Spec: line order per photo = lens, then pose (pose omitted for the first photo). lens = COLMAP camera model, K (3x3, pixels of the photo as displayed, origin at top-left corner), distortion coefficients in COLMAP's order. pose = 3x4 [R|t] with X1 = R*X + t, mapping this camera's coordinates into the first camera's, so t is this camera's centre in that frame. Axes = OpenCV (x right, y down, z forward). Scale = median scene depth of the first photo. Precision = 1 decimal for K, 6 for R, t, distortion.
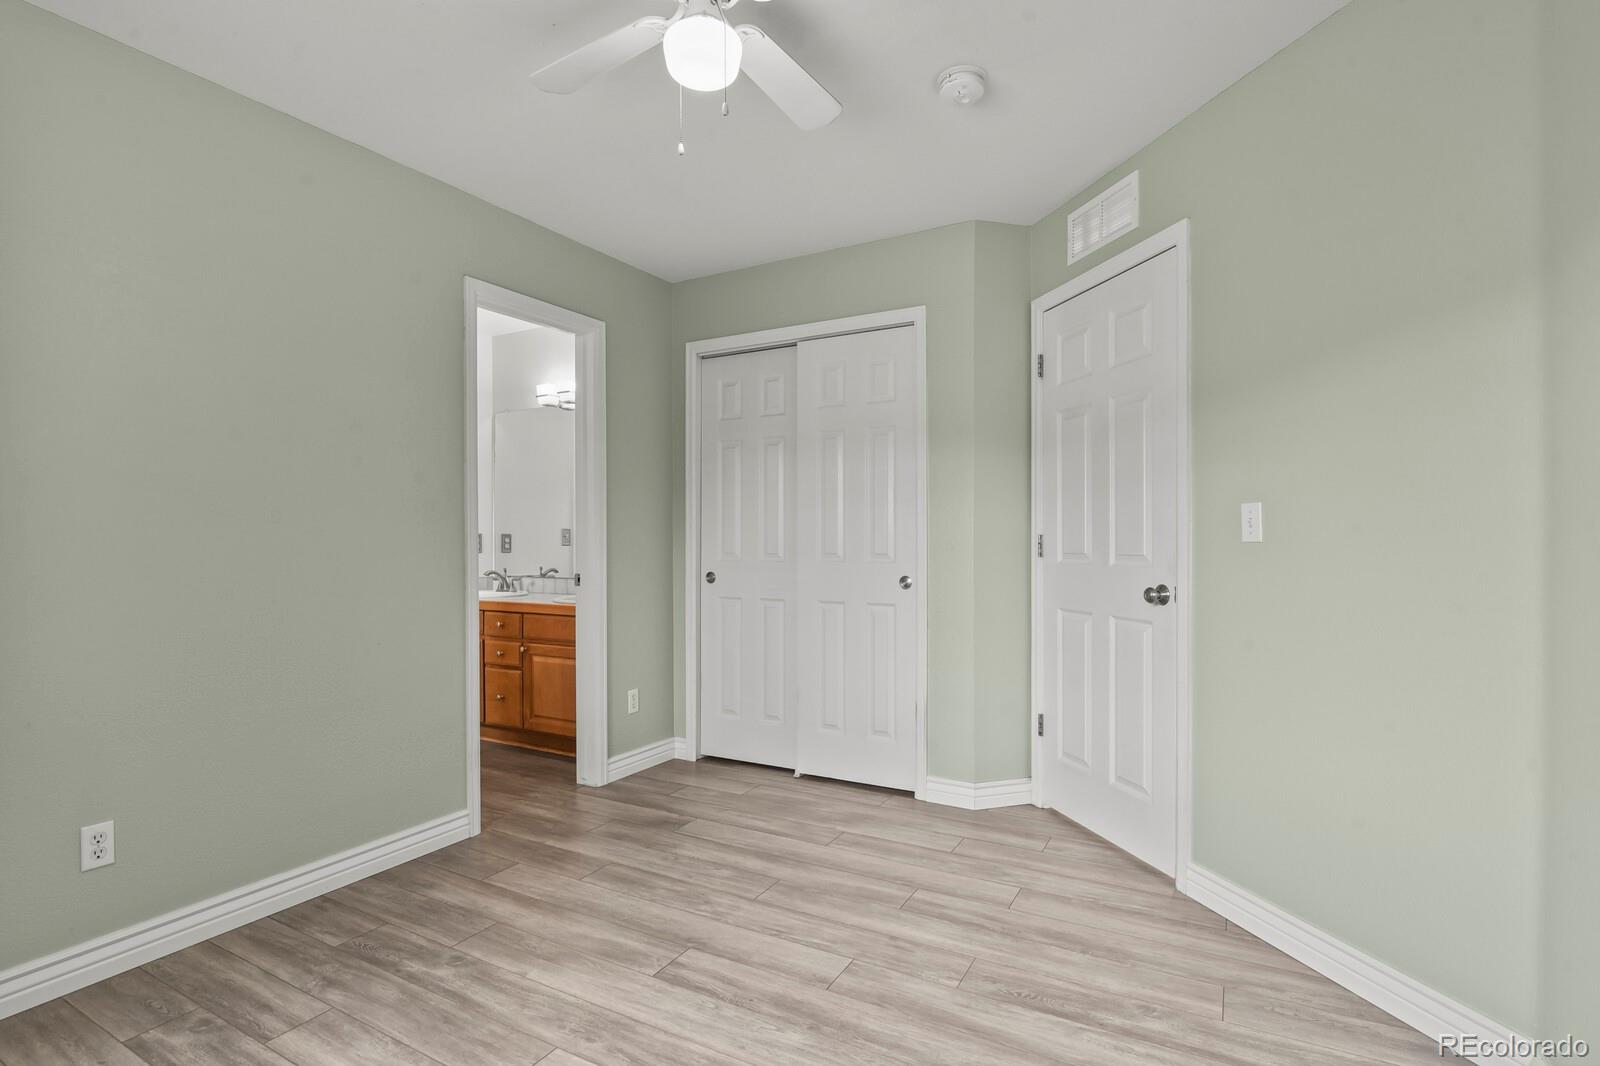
lens RADIAL K [[775.6, 0, 801.4], [0, 775.6, 538.6], [0, 0, 1]] dist [-0.017055, -0.001336]
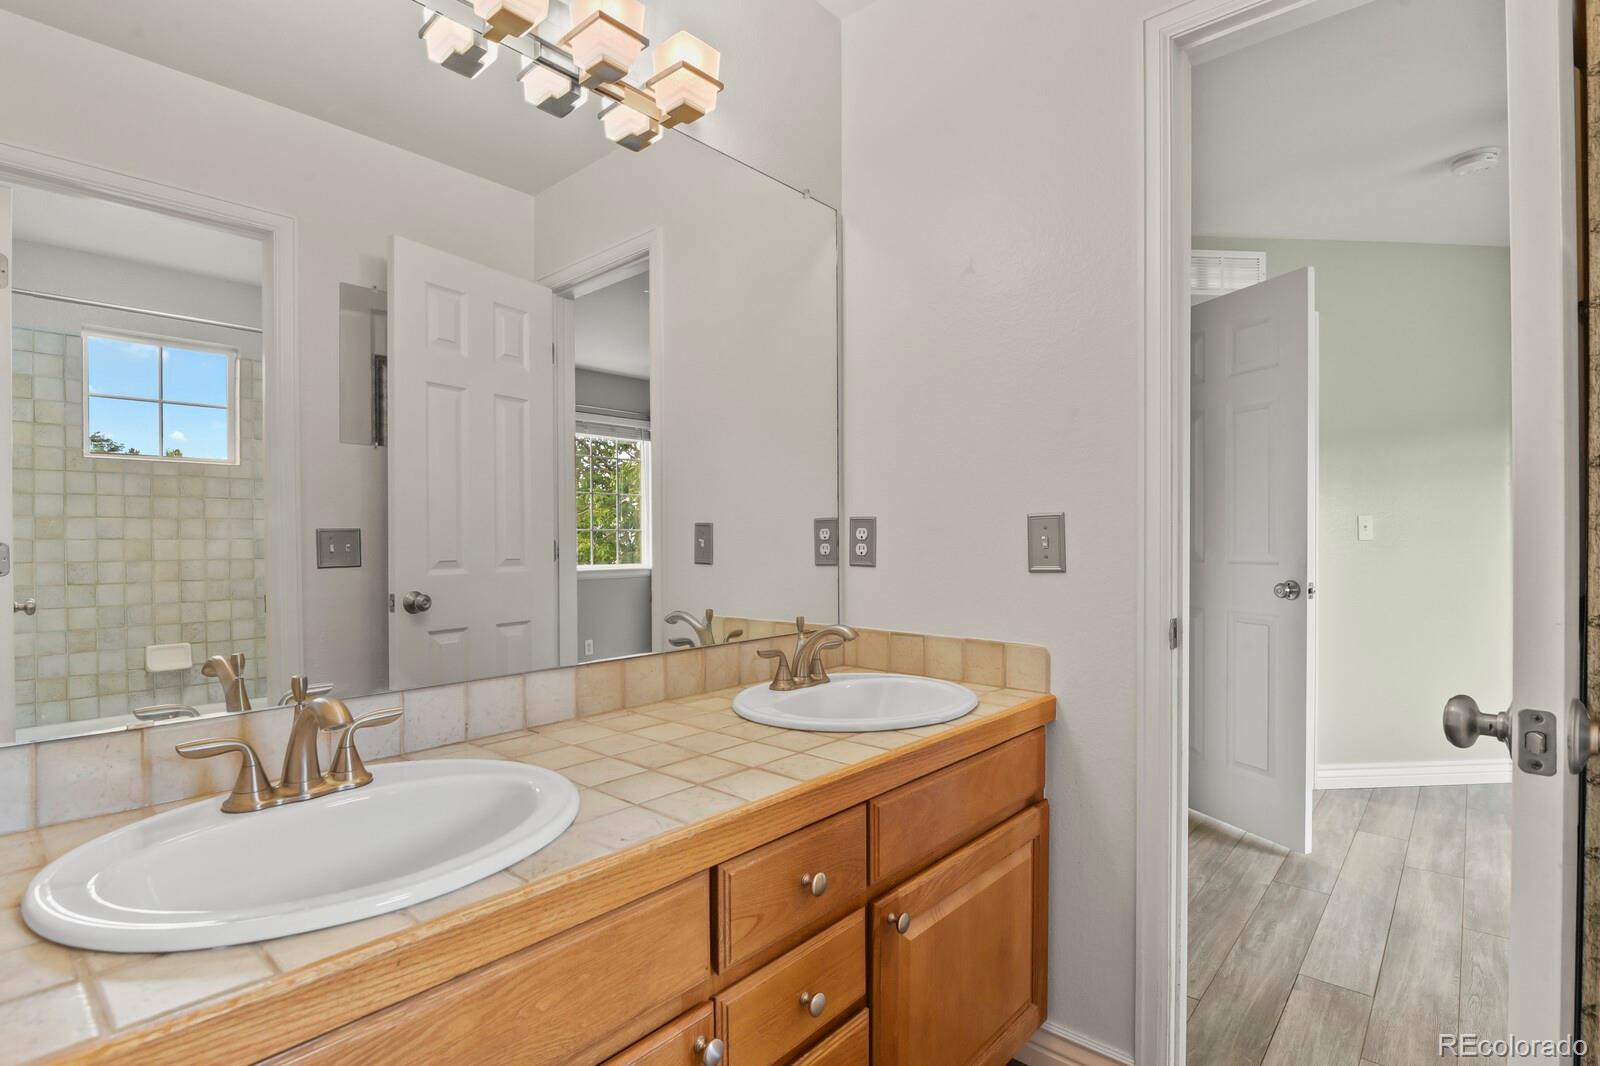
lens RADIAL K [[775.6, 0, 801.7], [0, 775.6, 541.2], [0, 0, 1]] dist [-0.017055, -0.001336]
pose [[0.215672, -0.003160, 0.976461, -1.181841], [0.003987, 0.999989, 0.002355, 0.000004], [-0.976458, 0.003385, 0.215683, 1.775175]]
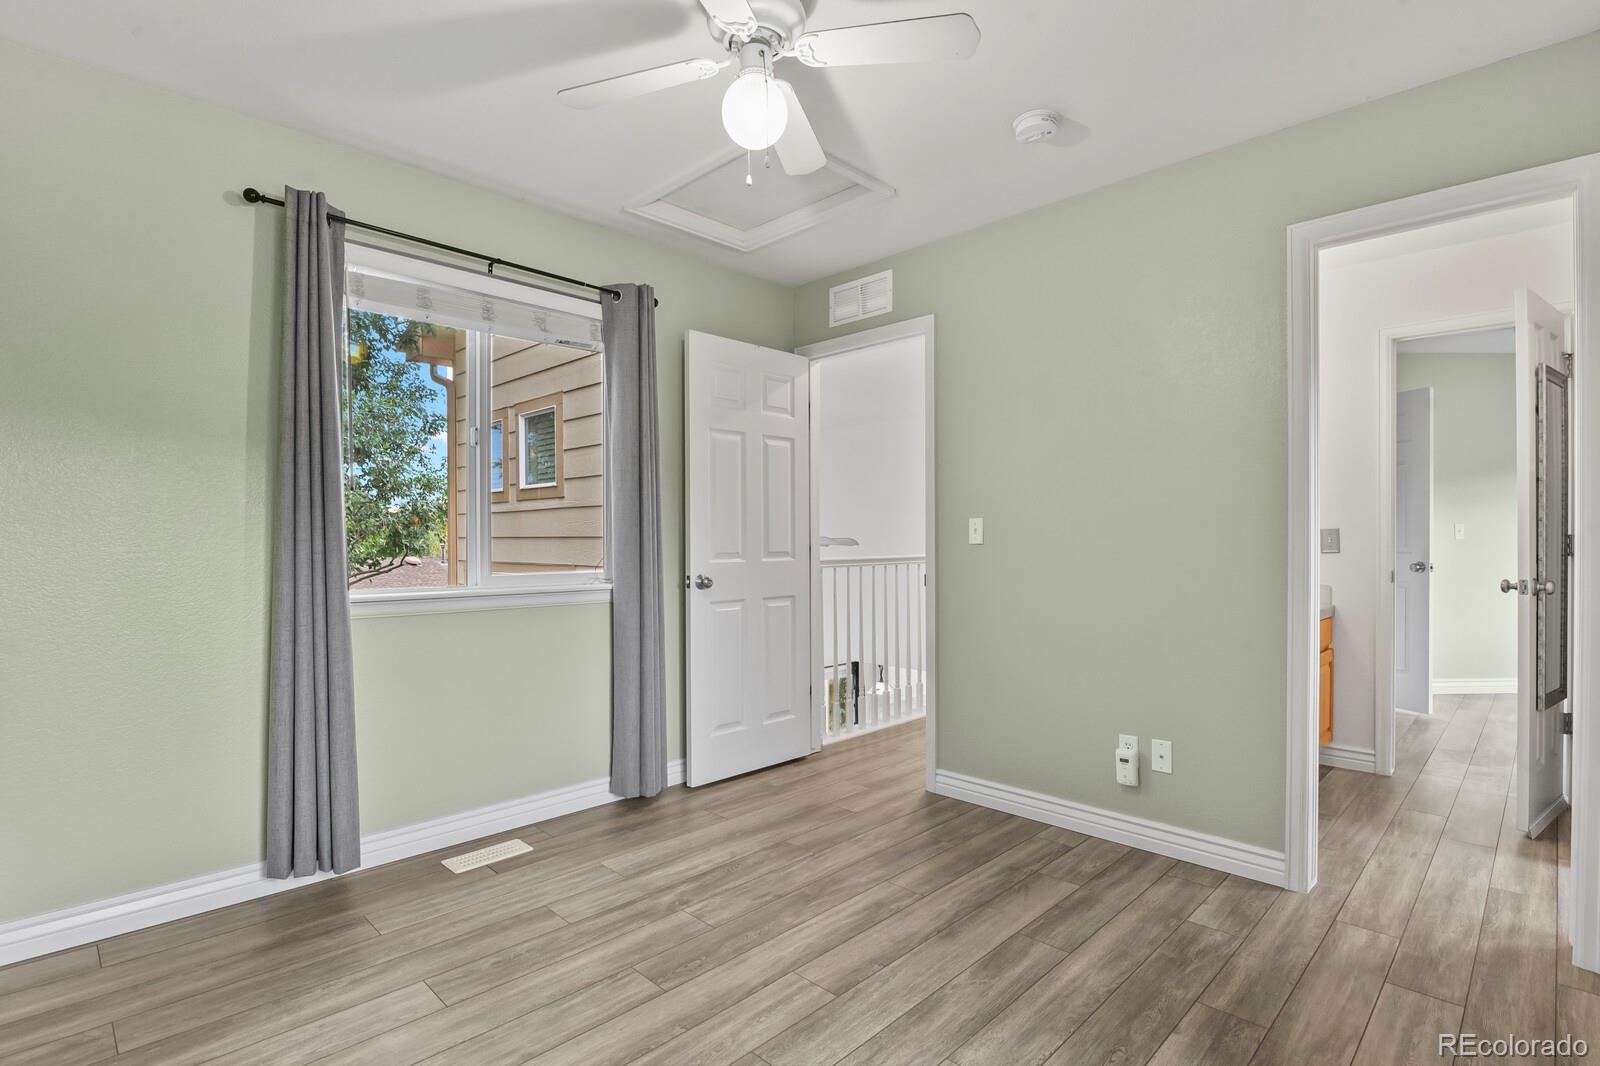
lens RADIAL K [[775.6, 0, 797.6], [0, 775.6, 530.5], [0, 0, 1]] dist [-0.017055, -0.001336]
pose [[0.274210, 0.005938, 0.961651, -2.439603], [-0.002345, 0.999982, -0.005506, -0.006612], [-0.961667, -0.000745, 0.274219, 2.401764]]
